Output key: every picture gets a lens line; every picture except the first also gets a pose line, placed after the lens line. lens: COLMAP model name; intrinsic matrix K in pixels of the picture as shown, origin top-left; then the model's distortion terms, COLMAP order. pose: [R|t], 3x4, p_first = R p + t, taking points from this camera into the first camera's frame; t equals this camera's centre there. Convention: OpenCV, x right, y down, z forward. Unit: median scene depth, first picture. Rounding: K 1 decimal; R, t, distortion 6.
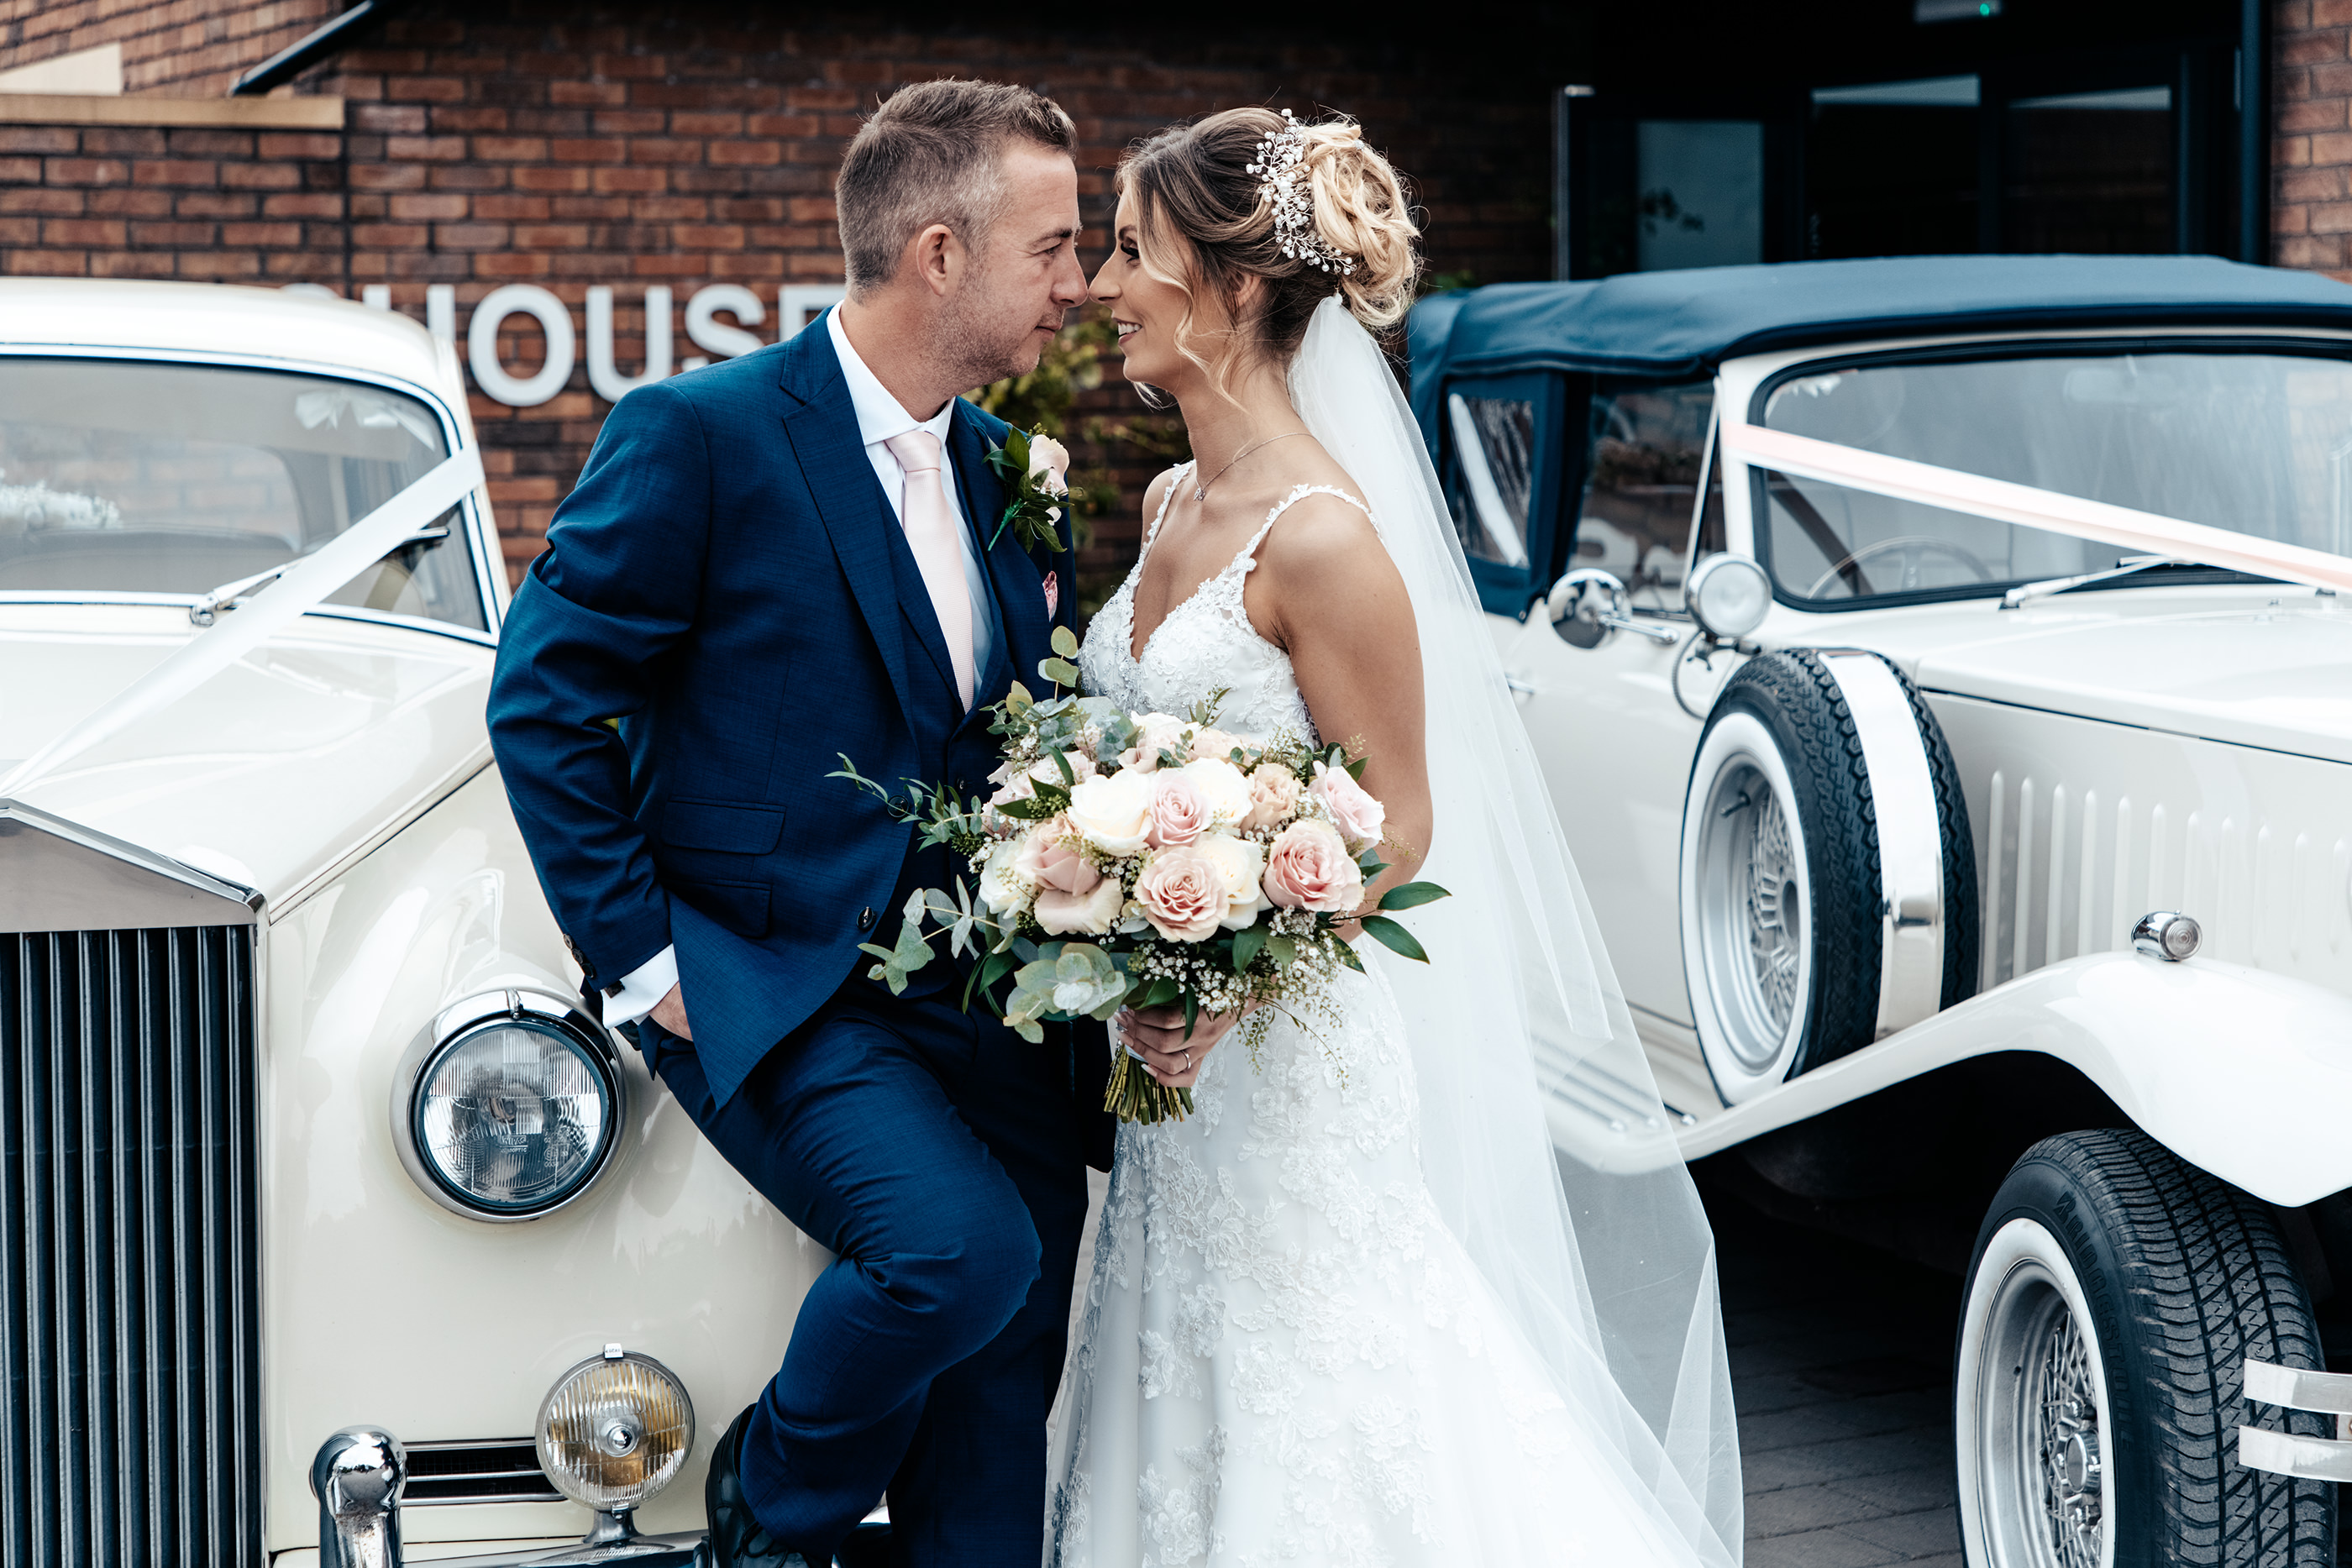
lens RADIAL K [[4042.2, 0, 1182.0], [0, 4042.2, 767.9], [0, 0, 1]] dist [0.083226, -0.144202]
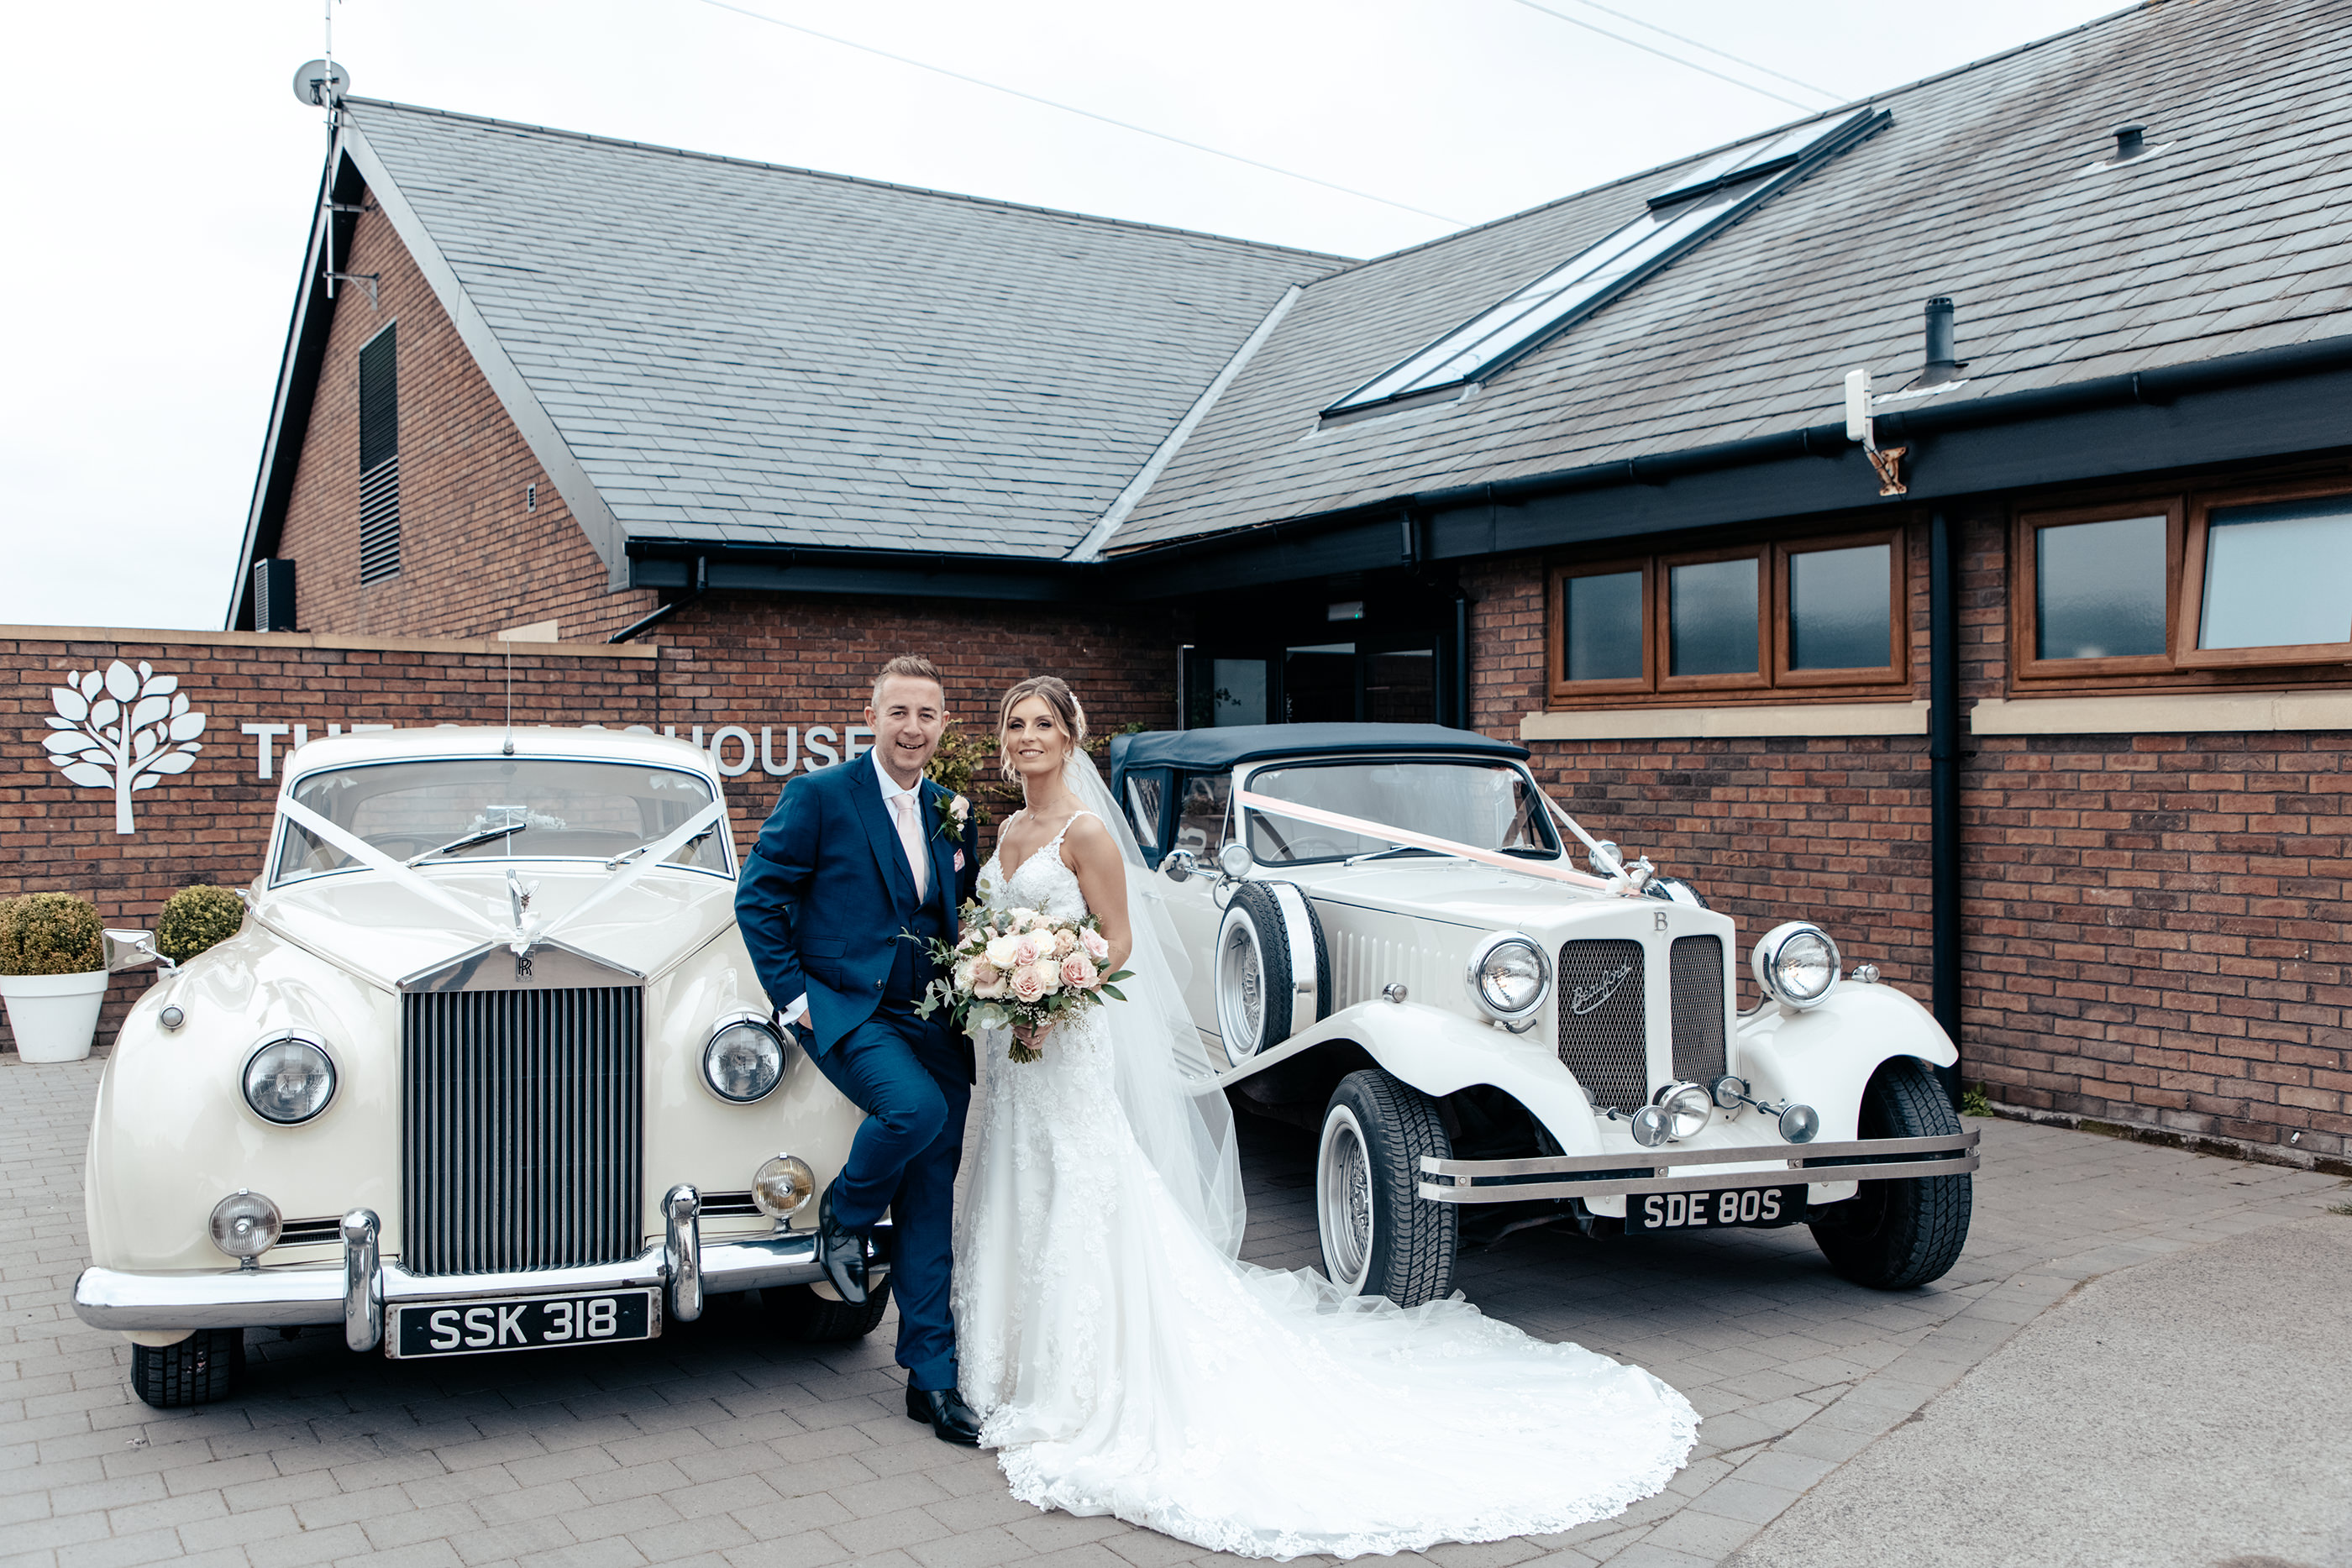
lens RADIAL K [[2077.3, 0, 1176.0], [0, 2077.3, 784.0], [0, 0, 1]] dist [0.004323, -0.003763]
pose [[0.997628, 0.006177, 0.068564, 0.010980], [-0.000635, 0.996749, -0.080570, 0.012719], [-0.068839, 0.080335, 0.994388, -0.248135]]
